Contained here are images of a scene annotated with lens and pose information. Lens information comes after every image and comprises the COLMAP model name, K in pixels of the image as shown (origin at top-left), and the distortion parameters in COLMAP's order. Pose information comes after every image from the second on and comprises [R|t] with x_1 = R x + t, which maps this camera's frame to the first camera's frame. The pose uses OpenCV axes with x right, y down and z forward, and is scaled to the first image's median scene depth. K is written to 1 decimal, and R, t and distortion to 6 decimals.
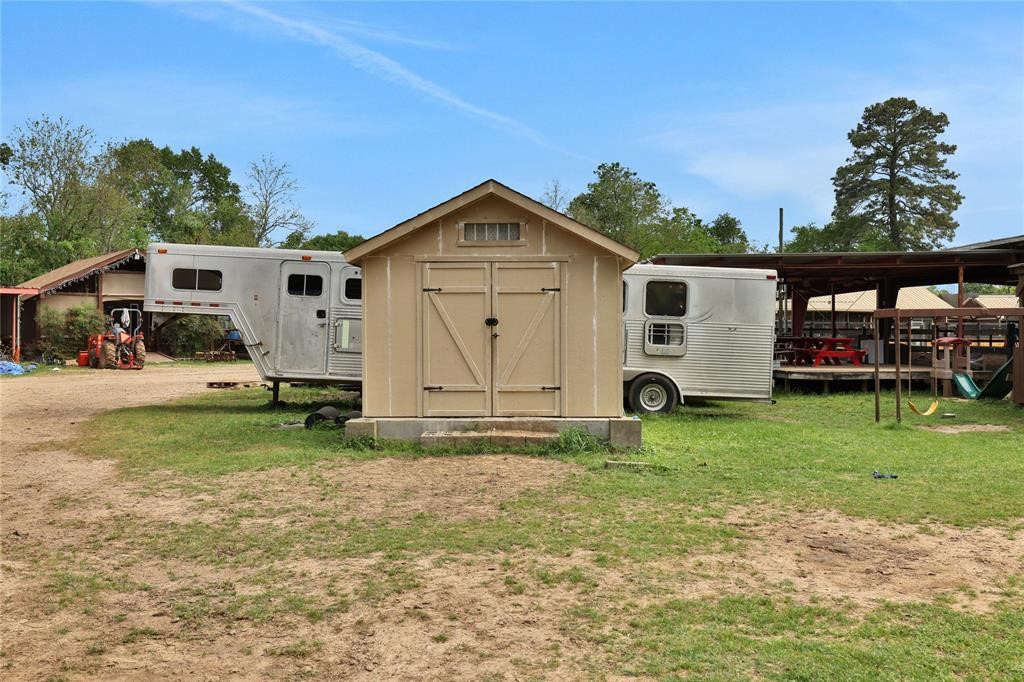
lens RADIAL K [[831.8, 0, 511.7], [0, 831.8, 340.7], [0, 0, 1]] dist [0.001299, 0.000188]
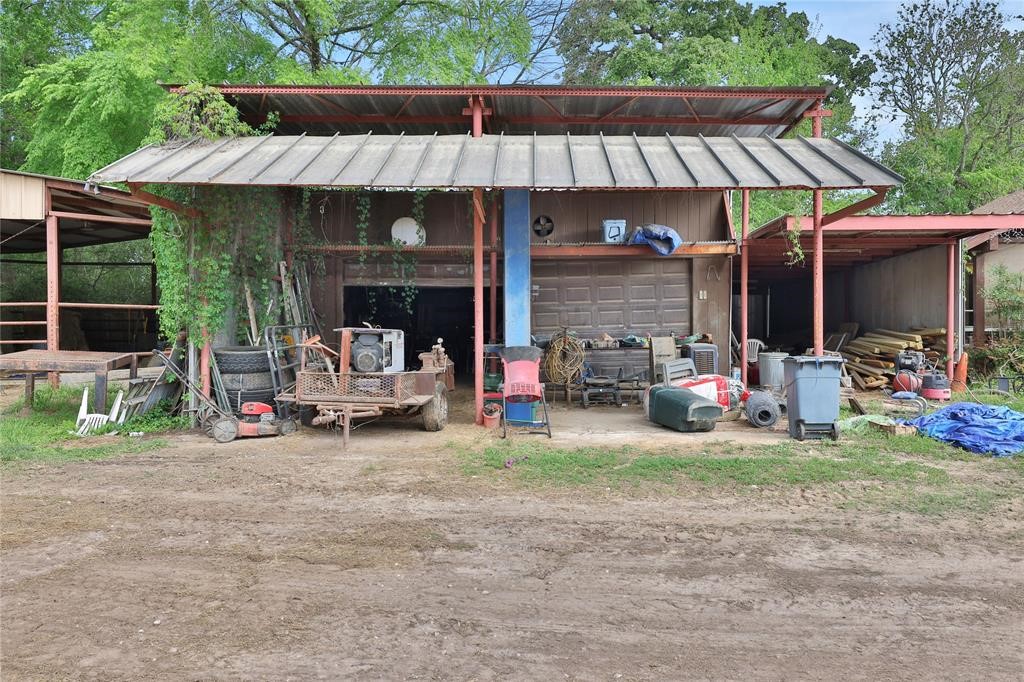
lens RADIAL K [[737.0, 0, 511.7], [0, 737.0, 340.3], [0, 0, 1]] dist [0.004925, 0.001634]
pose [[0.598166, 0.008852, -0.801324, -0.289833], [-0.002317, 0.999954, 0.009316, -0.001928], [0.801369, -0.003716, 0.598159, 0.392275]]
